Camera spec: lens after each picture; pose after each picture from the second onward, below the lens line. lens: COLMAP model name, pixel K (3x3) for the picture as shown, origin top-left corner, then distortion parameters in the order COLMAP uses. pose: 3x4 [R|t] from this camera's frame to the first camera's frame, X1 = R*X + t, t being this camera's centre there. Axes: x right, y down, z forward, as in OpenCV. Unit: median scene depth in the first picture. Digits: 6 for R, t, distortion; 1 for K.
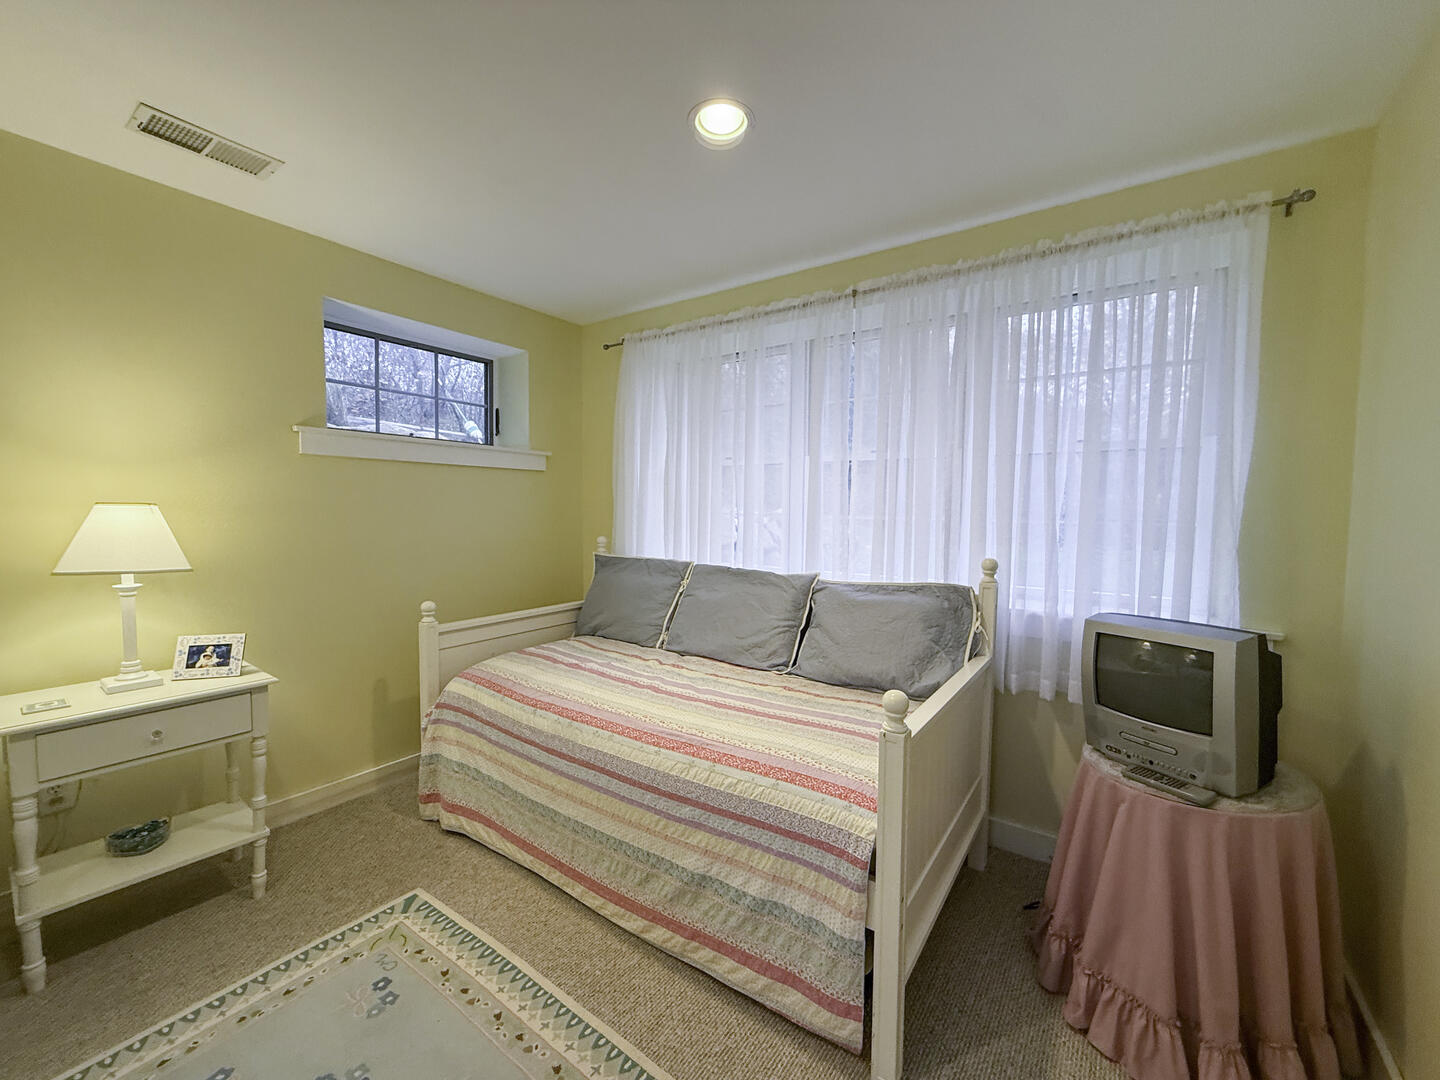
lens RADIAL K [[582.8, 0, 717.6], [0, 582.8, 539.2], [0, 0, 1]] dist [-0.001230, 0.000318]
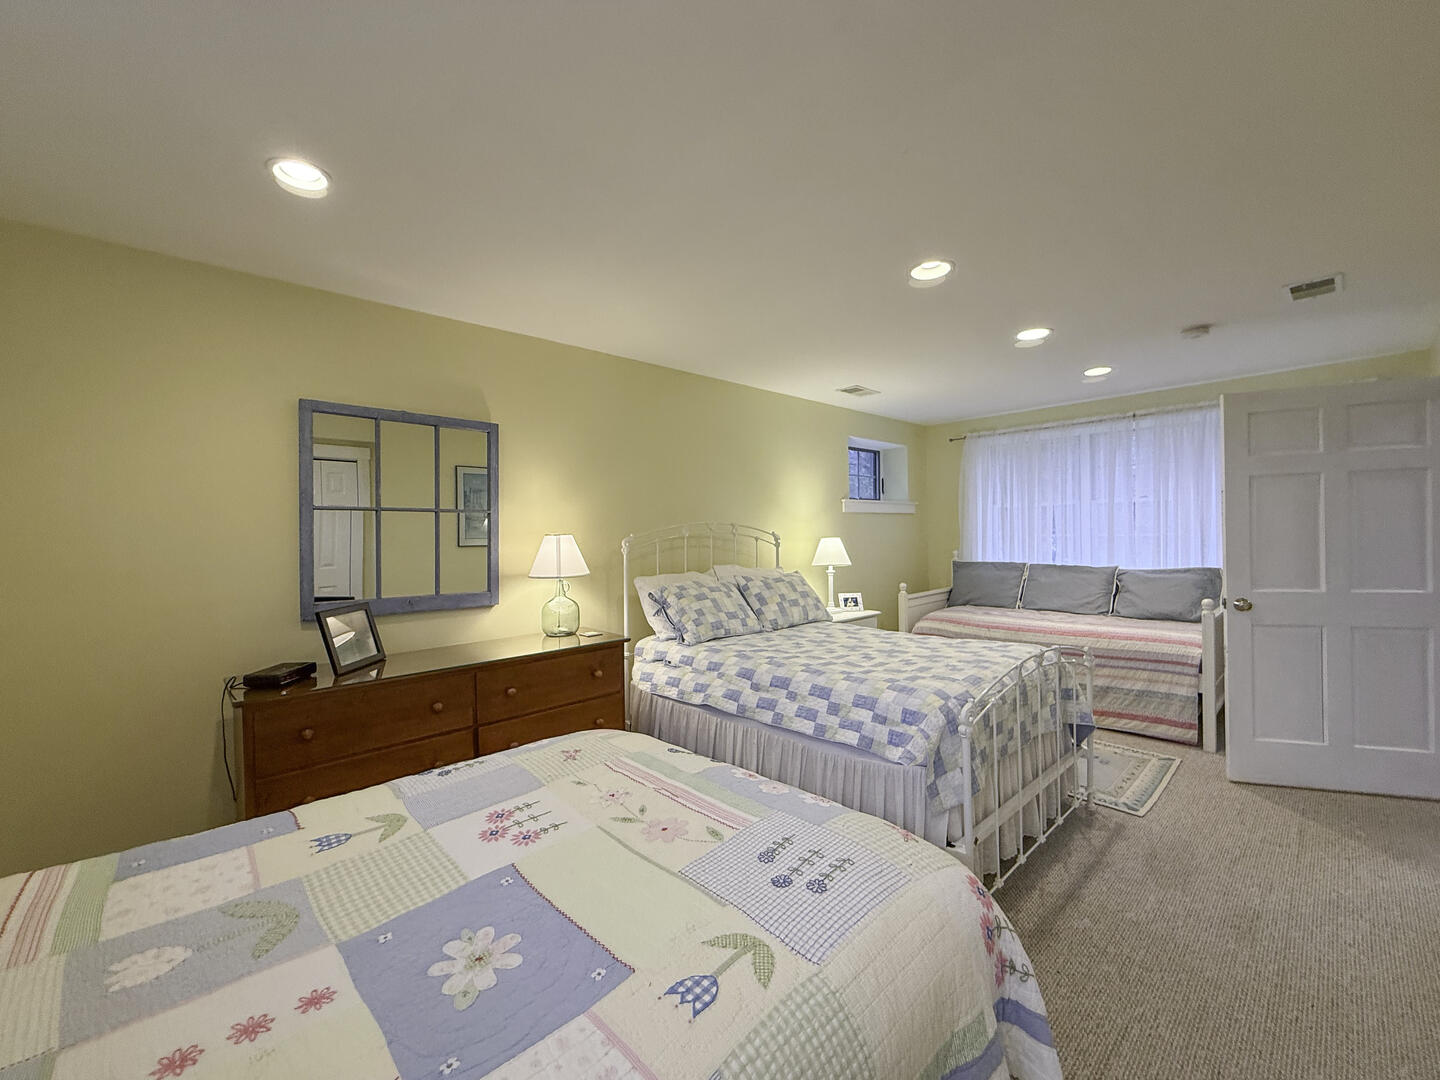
lens RADIAL K [[592.9, 0, 710.7], [0, 592.9, 541.1], [0, 0, 1]] dist [0.001285, 0.000261]
pose [[0.980052, -0.027815, -0.196786, -0.966543], [0.020268, 0.998984, -0.040261, 0.040876], [0.197706, 0.035469, 0.979620, -1.481236]]
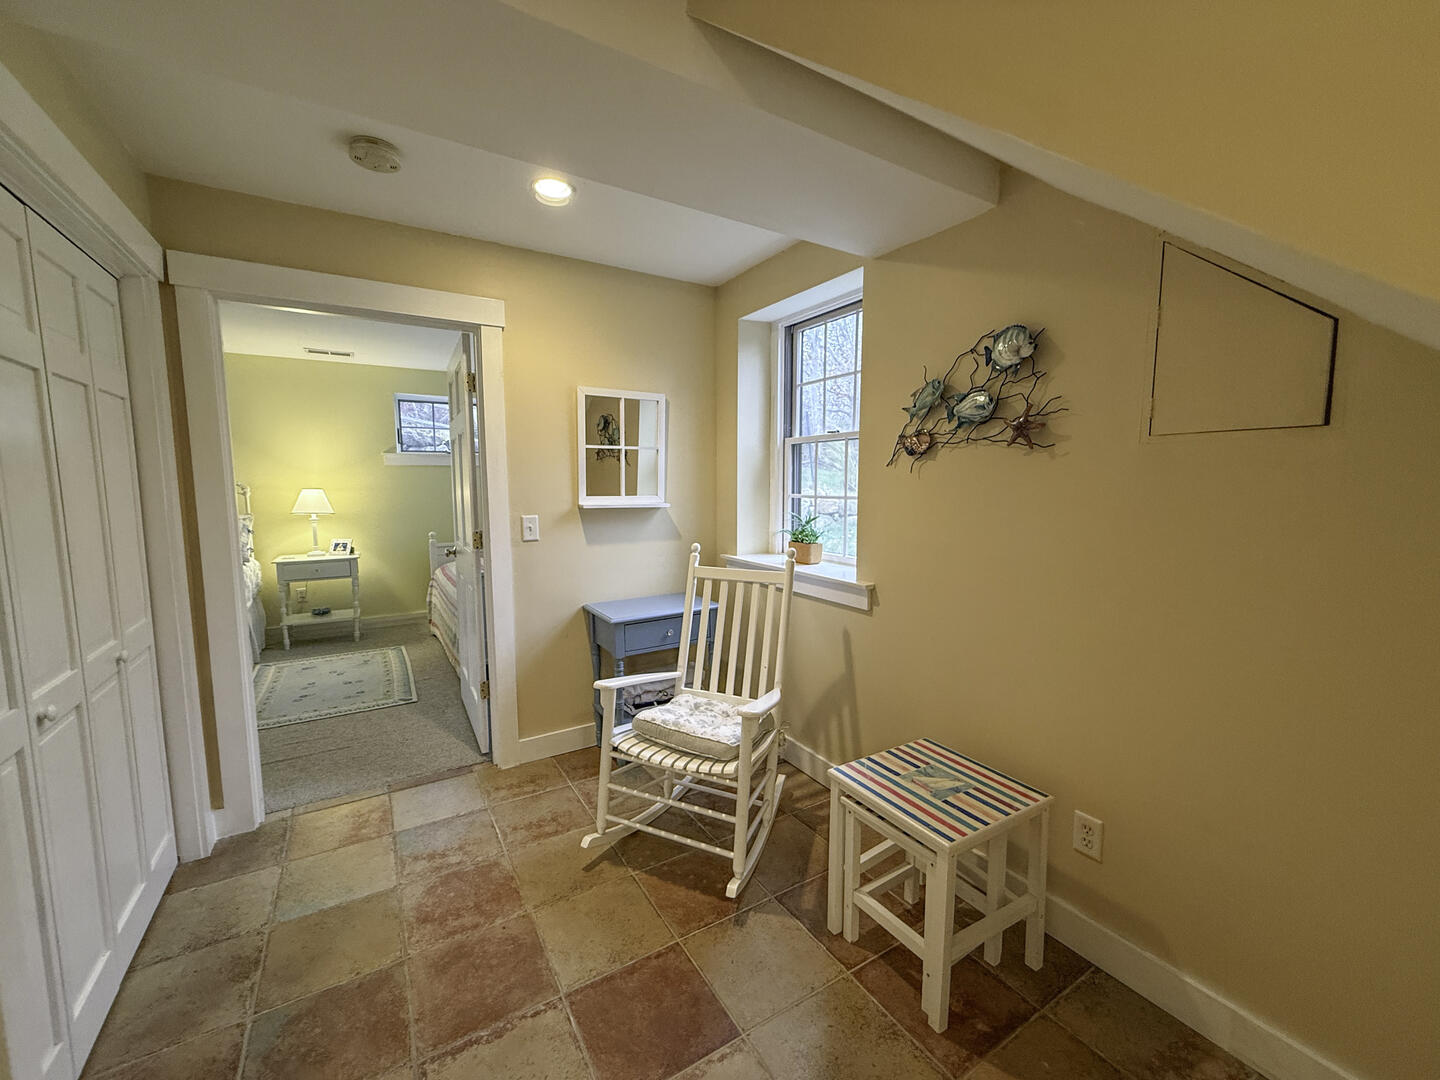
lens RADIAL K [[582.8, 0, 717.6], [0, 582.8, 539.2], [0, 0, 1]] dist [-0.001230, 0.000318]
pose [[0.918747, 0.021910, -0.394237, 1.724737], [-0.004067, 0.998931, 0.046038, 0.041247], [0.394825, -0.040694, 0.917855, -0.730021]]
